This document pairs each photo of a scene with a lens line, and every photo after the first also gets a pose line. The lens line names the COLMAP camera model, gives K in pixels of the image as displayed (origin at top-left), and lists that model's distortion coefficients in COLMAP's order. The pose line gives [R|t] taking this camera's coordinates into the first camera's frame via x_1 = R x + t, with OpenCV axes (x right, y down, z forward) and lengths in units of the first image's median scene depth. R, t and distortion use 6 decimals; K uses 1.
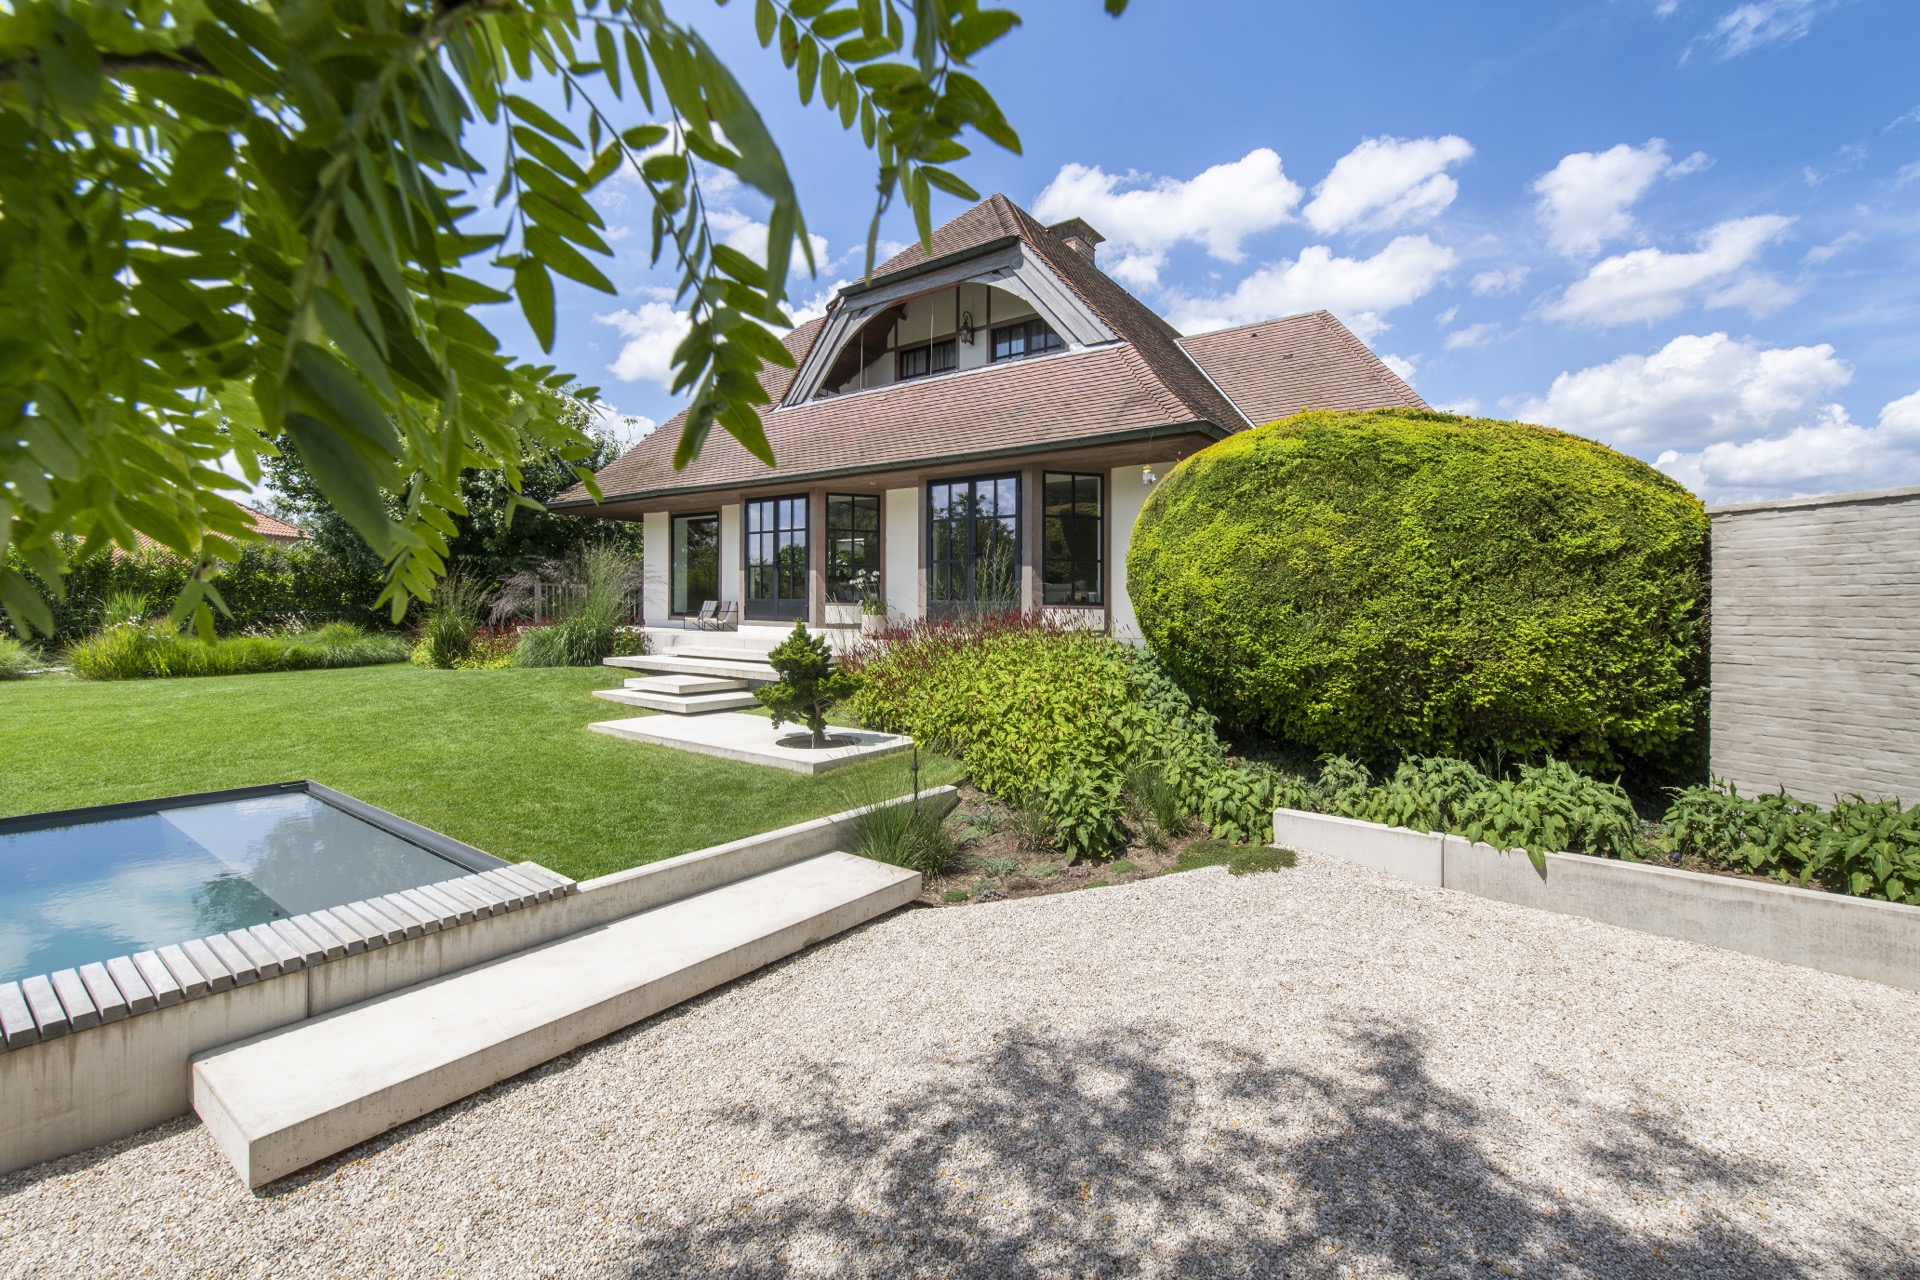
lens RADIAL K [[783.5, 0, 960.0], [0, 783.5, 640.0], [0, 0, 1]] dist [0.001887, 0.000046]
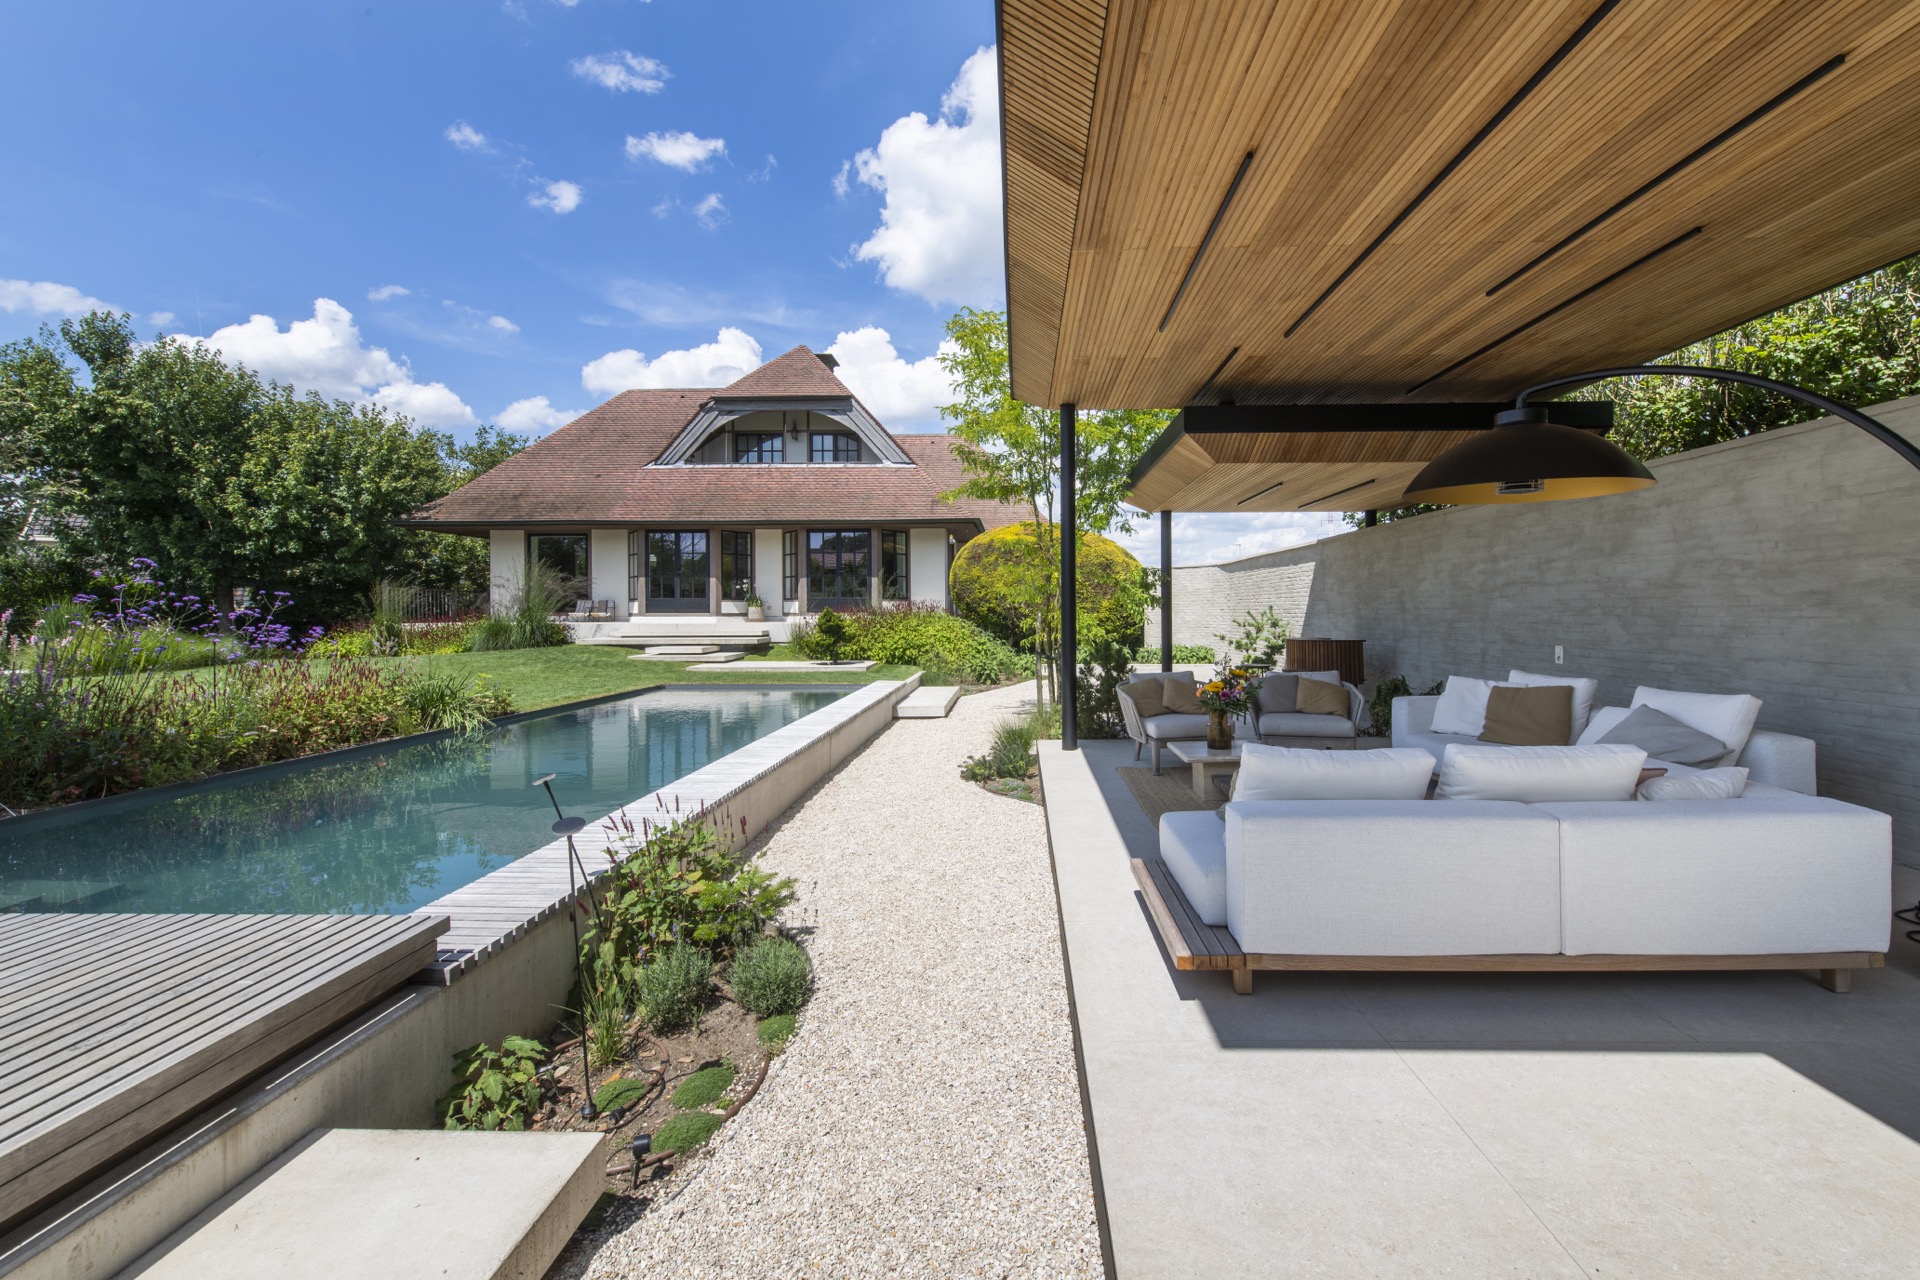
lens RADIAL K [[750.7, 0, 960.0], [0, 750.7, 640.0], [0, 0, 1]] dist [0.000458, 0.000041]
pose [[0.846871, -0.047627, 0.529662, -0.531600], [0.041571, 0.998863, 0.023350, 0.015315], [-0.530172, 0.002244, 0.847887, -0.488231]]
